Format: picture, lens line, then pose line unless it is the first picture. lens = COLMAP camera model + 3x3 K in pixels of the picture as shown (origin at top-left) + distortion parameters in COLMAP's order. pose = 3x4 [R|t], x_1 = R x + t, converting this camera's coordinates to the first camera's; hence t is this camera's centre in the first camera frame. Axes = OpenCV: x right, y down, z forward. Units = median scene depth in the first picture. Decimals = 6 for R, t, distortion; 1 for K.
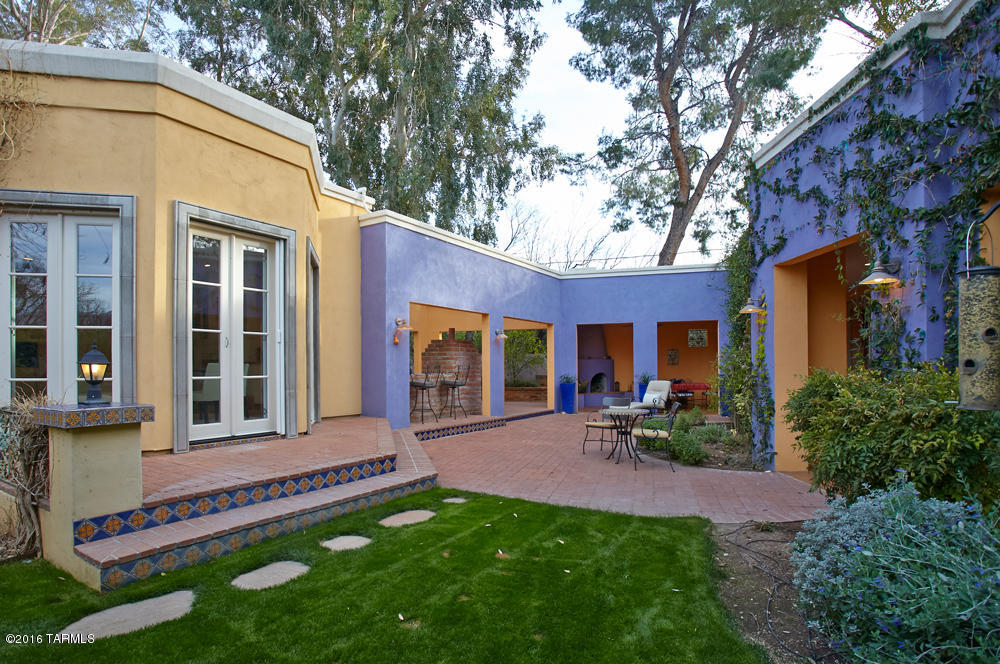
lens RADIAL K [[561.2, 0, 501.4], [0, 561.2, 366.8], [0, 0, 1]] dist [-0.028599, -0.000296]
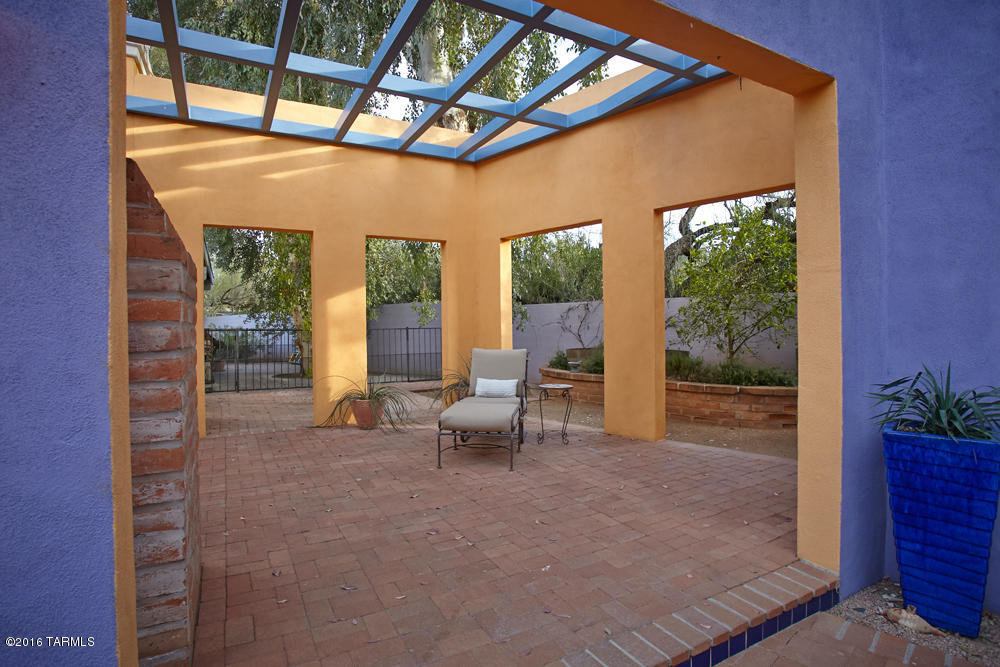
lens RADIAL K [[509.2, 0, 500.7], [0, 509.2, 328.1], [0, 0, 1]] dist [-0.046603, 0.035925]
pose [[0.860117, 0.000522, -0.510096, 0.081837], [0.003550, 0.999969, 0.007008, -0.002766], [0.510084, -0.007838, 0.860089, 0.801973]]
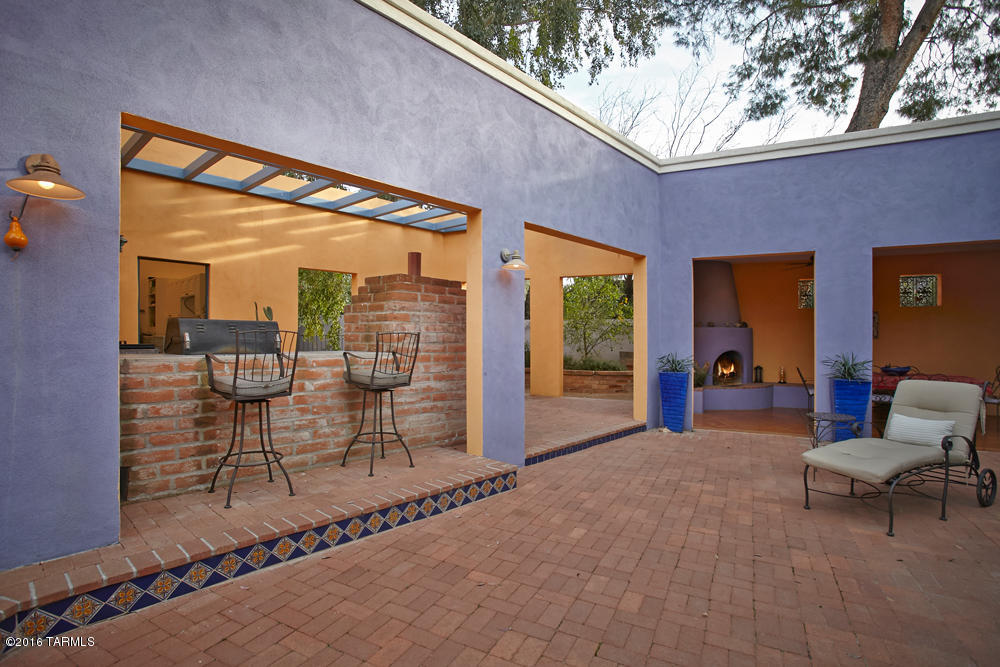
lens RADIAL K [[509.2, 0, 500.7], [0, 509.2, 328.1], [0, 0, 1]] dist [-0.046603, 0.035925]
pose [[0.980780, 0.009008, -0.194907, 0.052206], [-0.012621, 0.999771, -0.017306, -0.000896], [0.194706, 0.019433, 0.980669, 0.508446]]
